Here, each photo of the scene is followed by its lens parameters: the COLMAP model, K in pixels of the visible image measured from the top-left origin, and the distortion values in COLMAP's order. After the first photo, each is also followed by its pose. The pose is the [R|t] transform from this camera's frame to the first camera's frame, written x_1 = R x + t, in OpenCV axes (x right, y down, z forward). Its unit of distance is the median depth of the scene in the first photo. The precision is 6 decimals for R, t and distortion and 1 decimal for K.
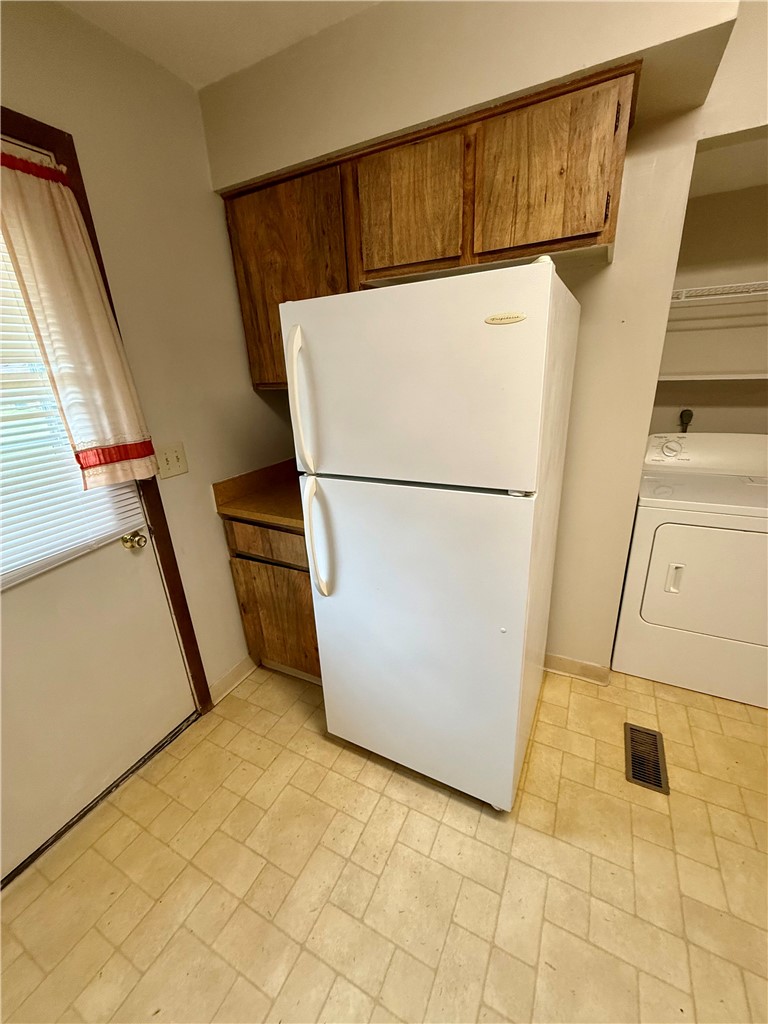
lens RADIAL K [[407.3, 0, 386.4], [0, 407.3, 510.1], [0, 0, 1]] dist [-0.000065, 0.000093]
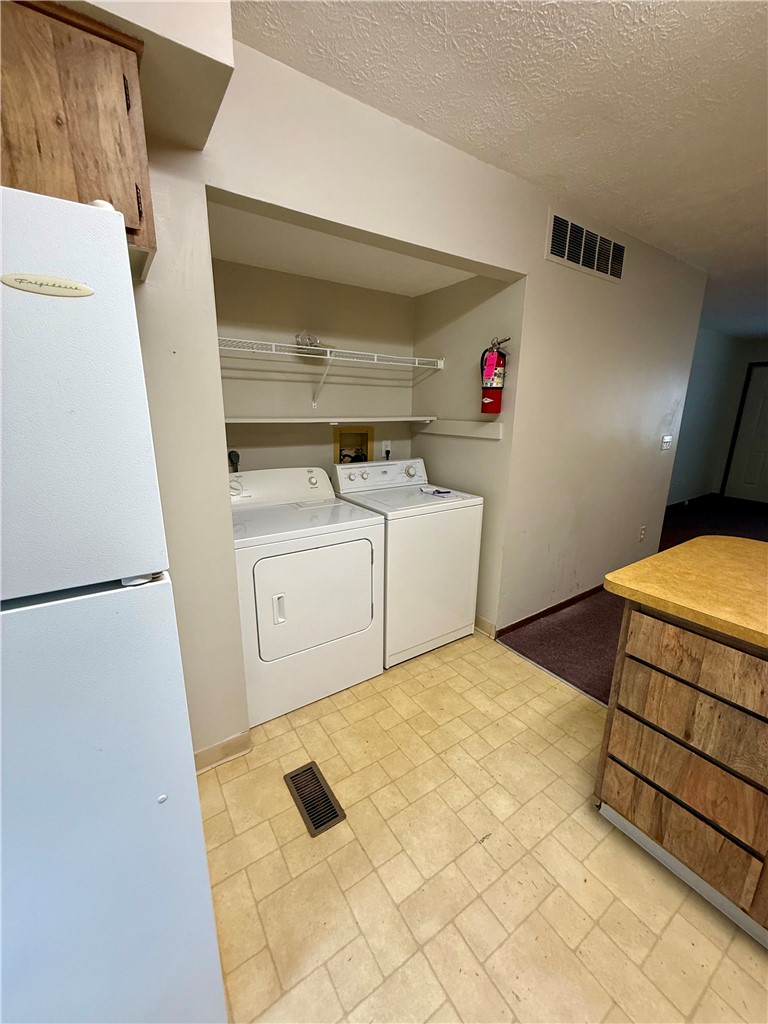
lens RADIAL K [[407.3, 0, 386.4], [0, 407.3, 510.1], [0, 0, 1]] dist [-0.000065, 0.000093]
pose [[0.485447, -0.160033, 0.859494, -0.007516], [0.258780, 0.965352, 0.033582, -0.054003], [-0.835089, 0.206118, 0.510041, 0.283477]]
